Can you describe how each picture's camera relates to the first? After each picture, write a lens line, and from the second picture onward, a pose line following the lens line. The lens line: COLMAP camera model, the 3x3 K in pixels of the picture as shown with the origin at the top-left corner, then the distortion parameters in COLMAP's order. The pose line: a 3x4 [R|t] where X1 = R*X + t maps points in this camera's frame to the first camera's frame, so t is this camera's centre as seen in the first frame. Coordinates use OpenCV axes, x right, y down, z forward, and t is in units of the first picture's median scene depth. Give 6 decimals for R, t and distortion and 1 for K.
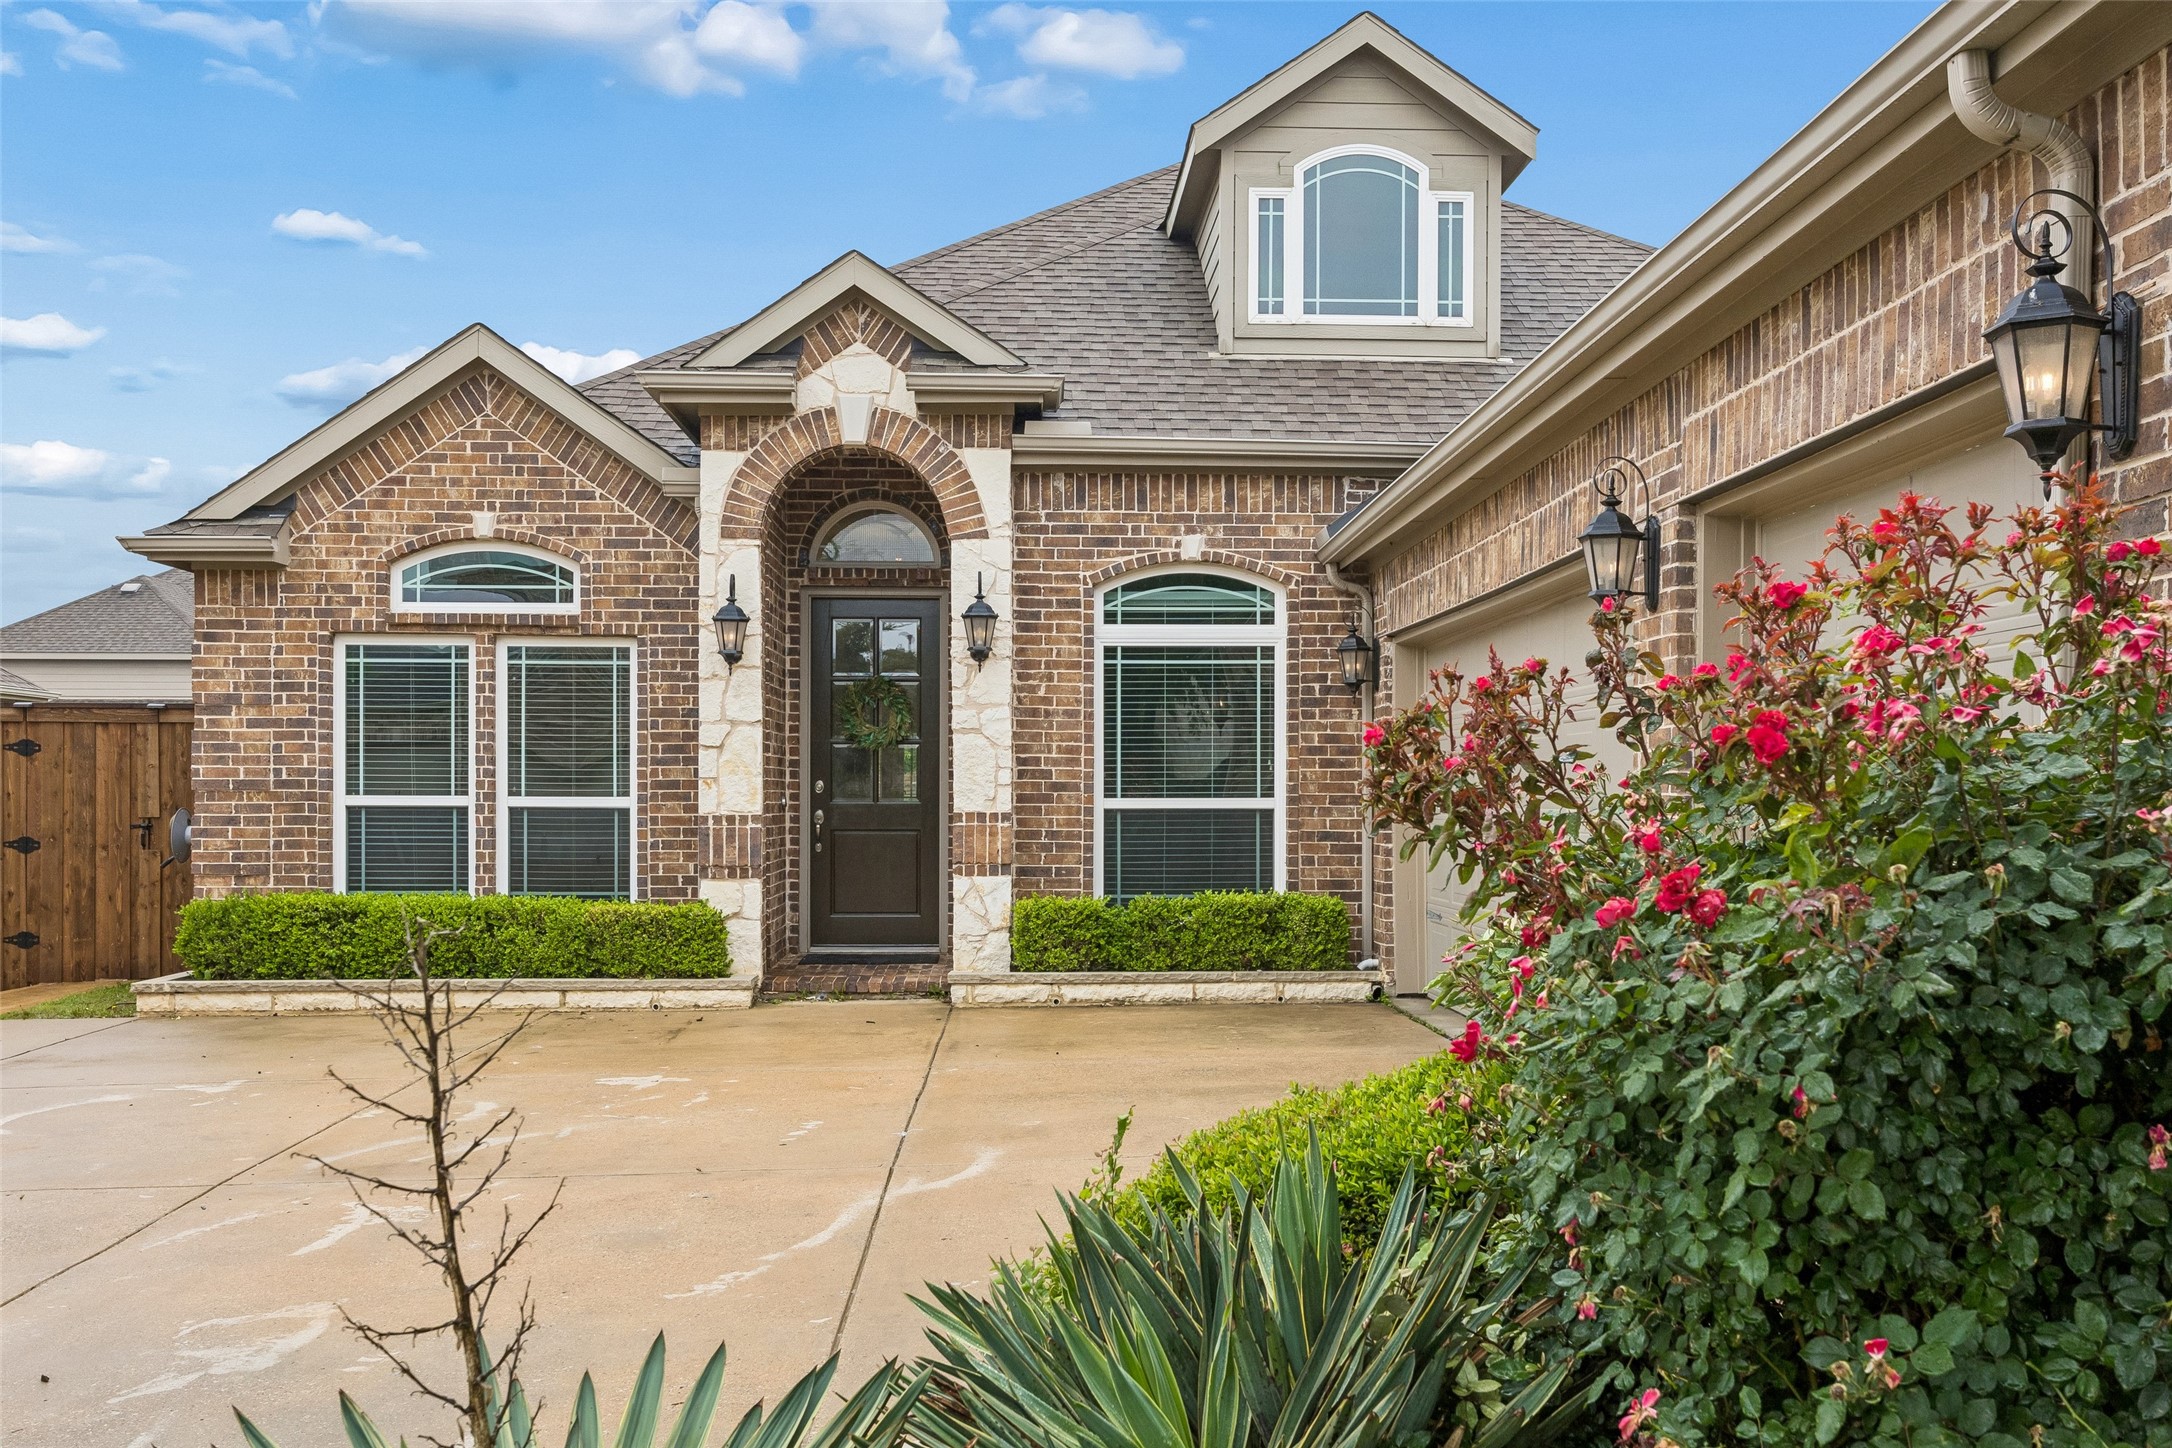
lens RADIAL K [[2125.4, 0, 1085.9], [0, 2125.4, 713.2], [0, 0, 1]] dist [-0.012443, 0.000000]
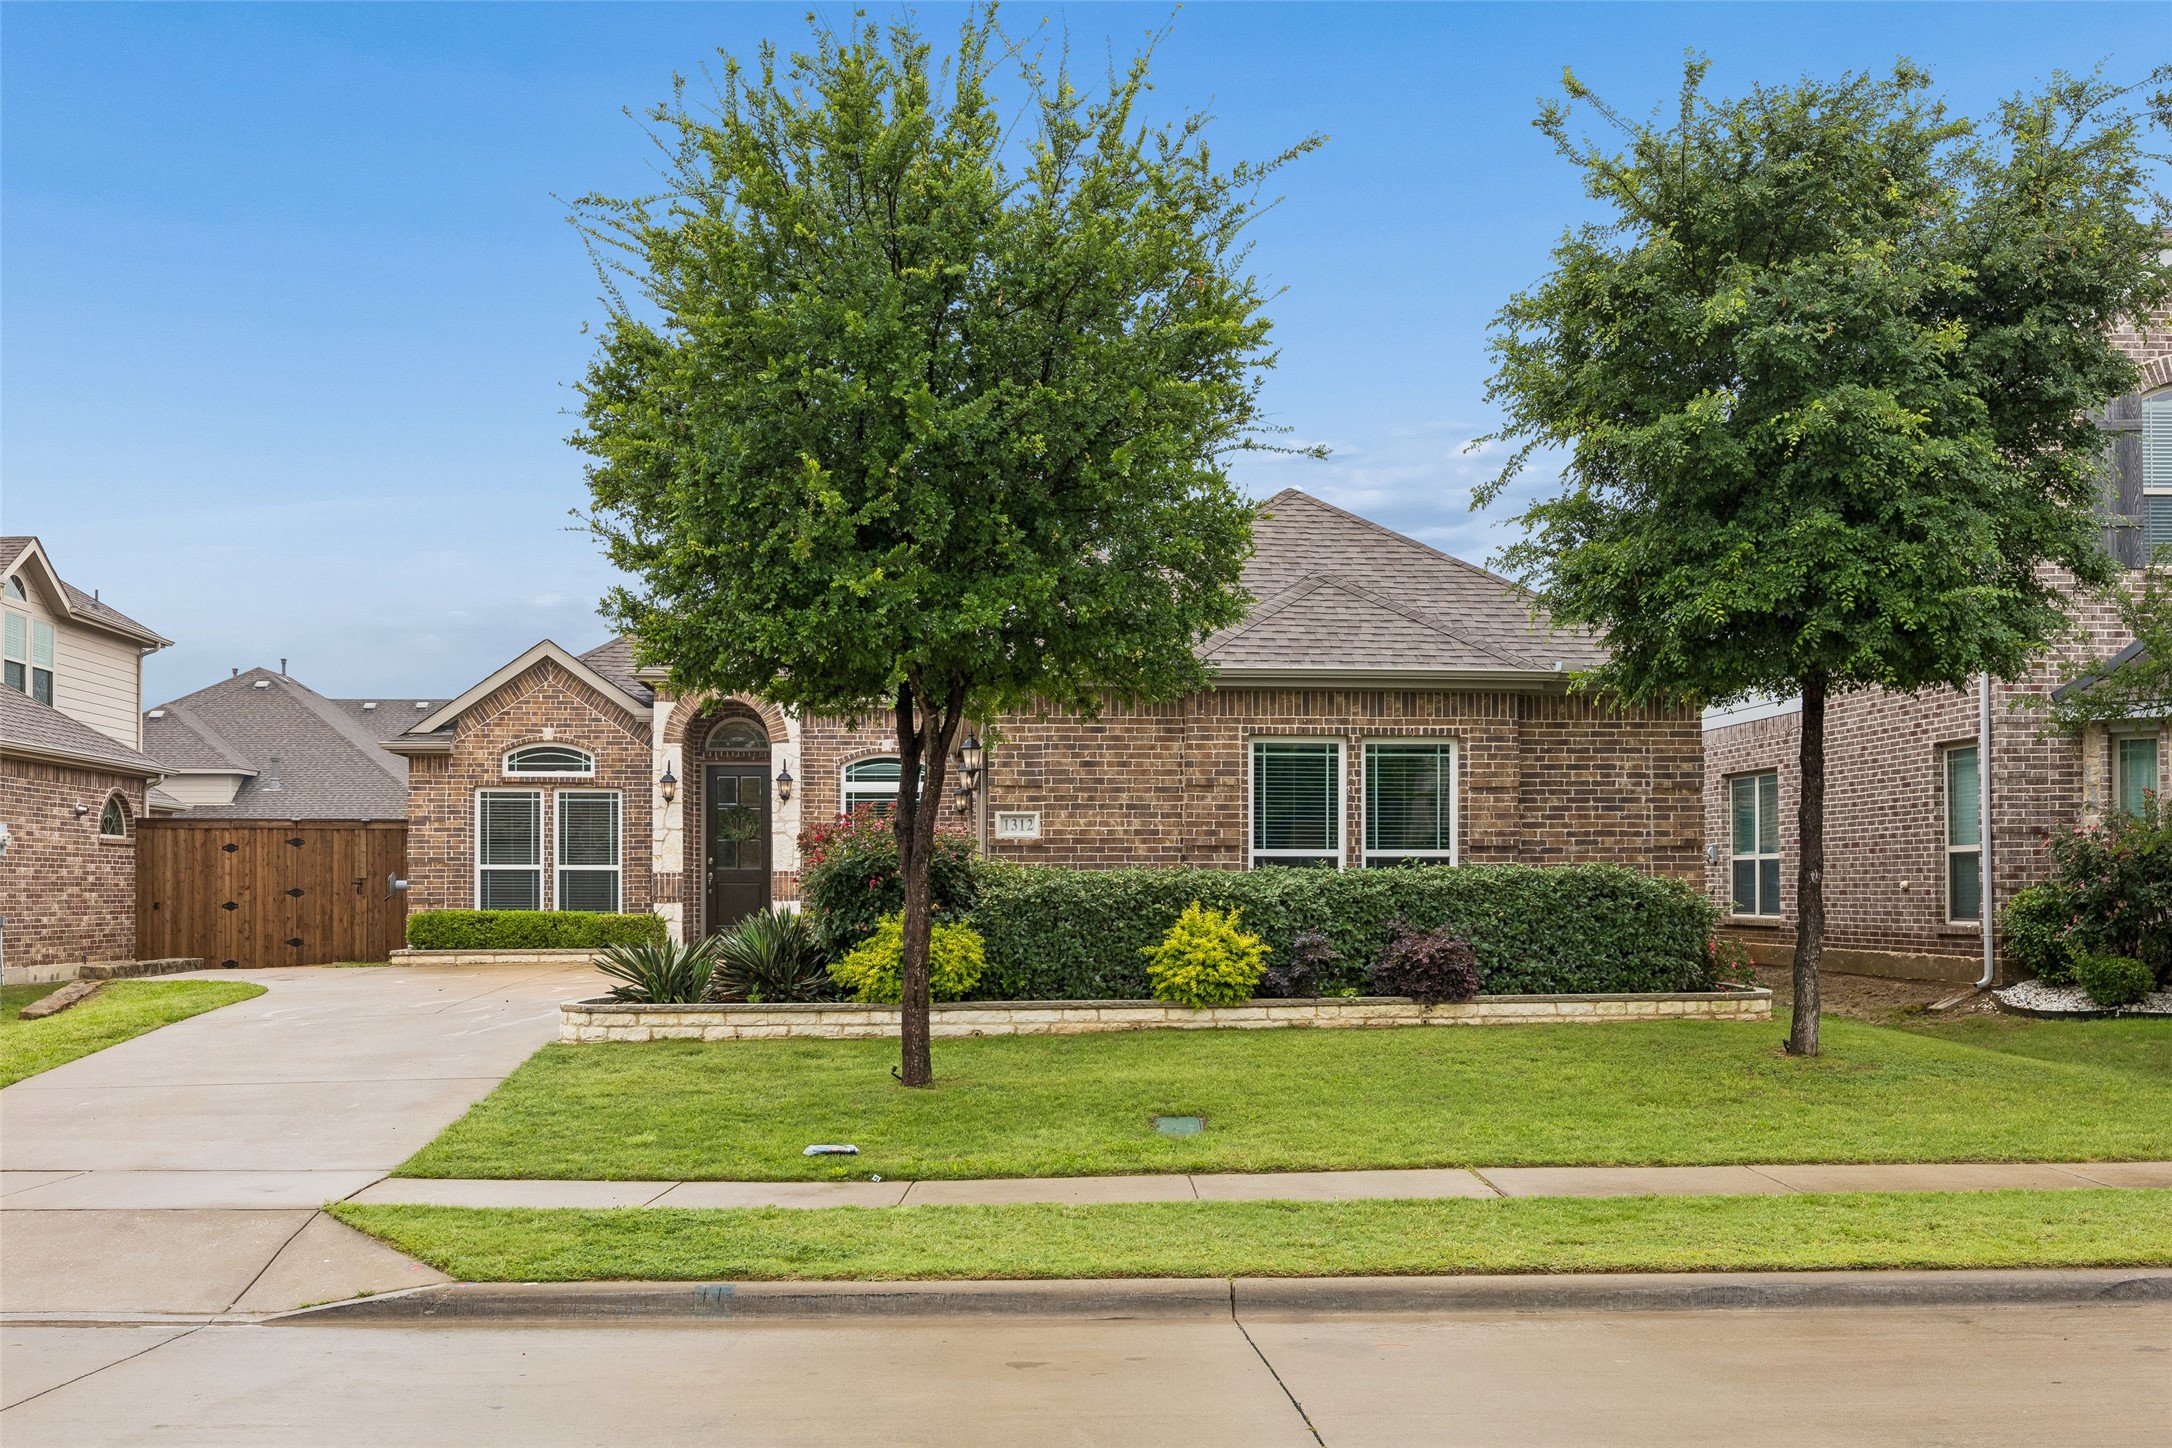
lens RADIAL K [[2266.7, 0, 1084.4], [0, 2266.7, 747.6], [0, 0, 1]] dist [-0.012548, 0.000000]
pose [[0.999439, -0.001410, 0.033458, 0.168838], [0.002268, 0.999669, -0.025636, -0.017660], [-0.033410, 0.025698, 0.999111, -1.245822]]
